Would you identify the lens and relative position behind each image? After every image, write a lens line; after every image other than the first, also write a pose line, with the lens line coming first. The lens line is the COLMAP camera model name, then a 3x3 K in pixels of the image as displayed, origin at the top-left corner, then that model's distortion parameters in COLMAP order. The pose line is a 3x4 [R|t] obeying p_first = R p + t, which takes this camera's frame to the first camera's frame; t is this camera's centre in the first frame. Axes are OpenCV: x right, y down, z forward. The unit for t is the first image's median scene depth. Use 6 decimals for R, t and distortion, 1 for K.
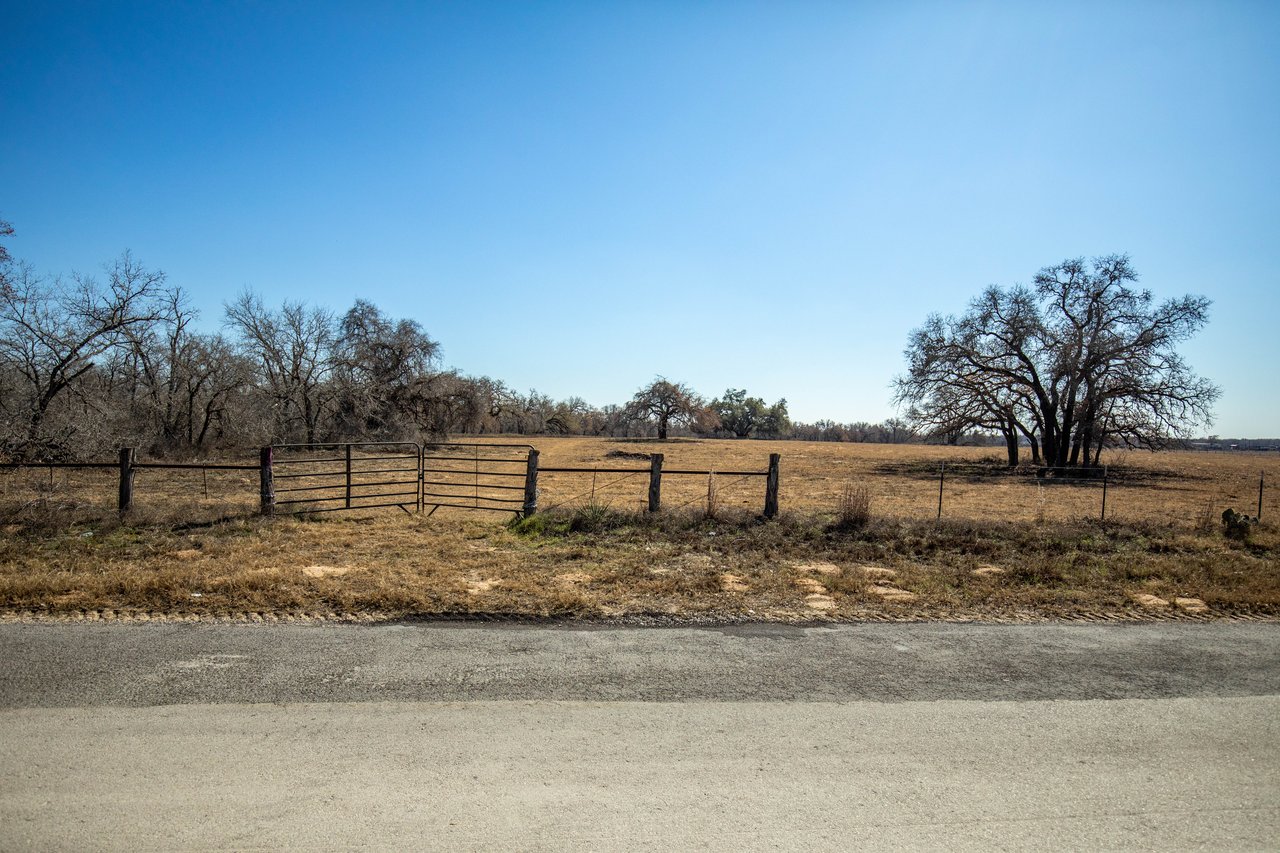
lens RADIAL K [[936.0, 0, 640.1], [0, 936.0, 443.1], [0, 0, 1]] dist [0.009876, 0.003103]
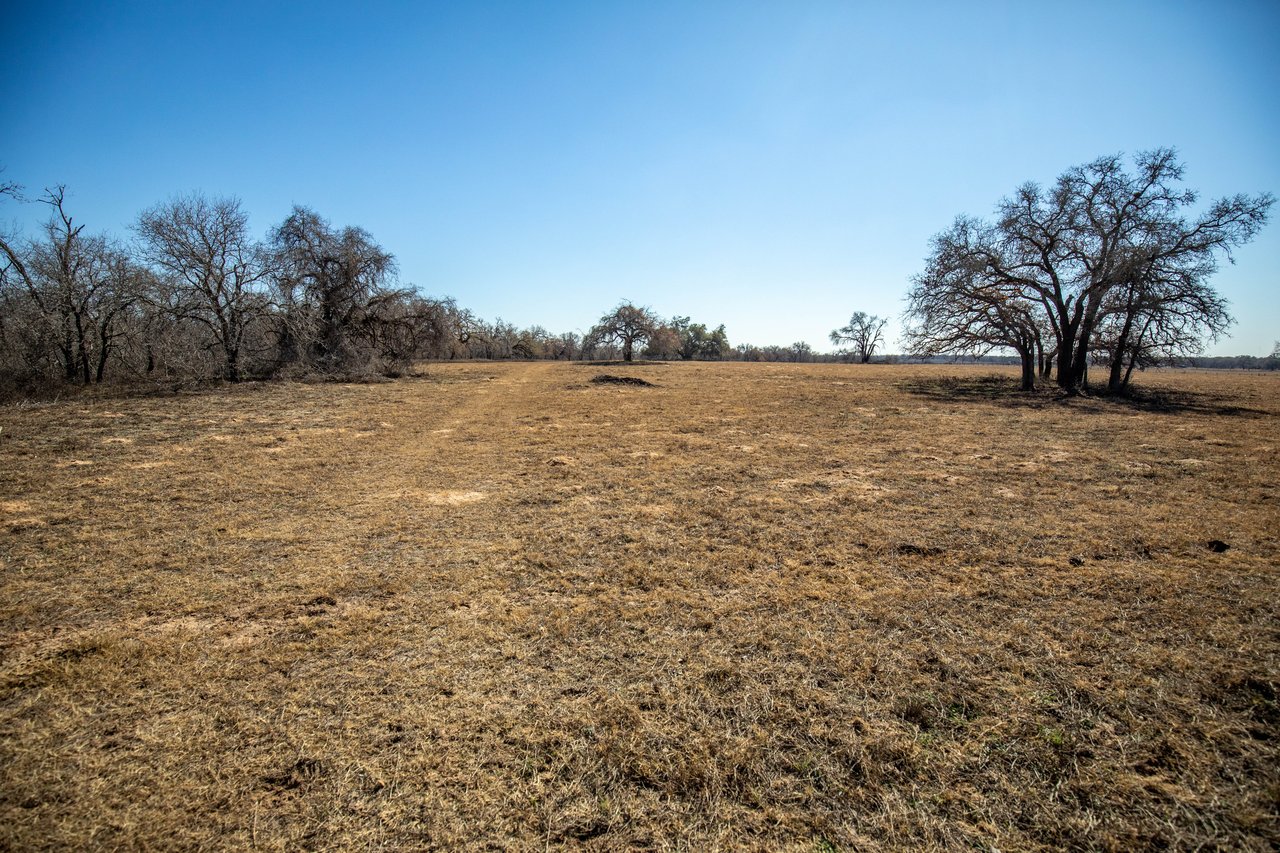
lens RADIAL K [[633.3, 0, 639.7], [0, 633.3, 444.4], [0, 0, 1]] dist [-0.023542, 0.000246]
pose [[0.994003, -0.028436, 0.105588, -0.040579], [0.015014, 0.991942, 0.125796, -0.001335], [-0.108314, -0.123457, 0.986421, 0.288845]]
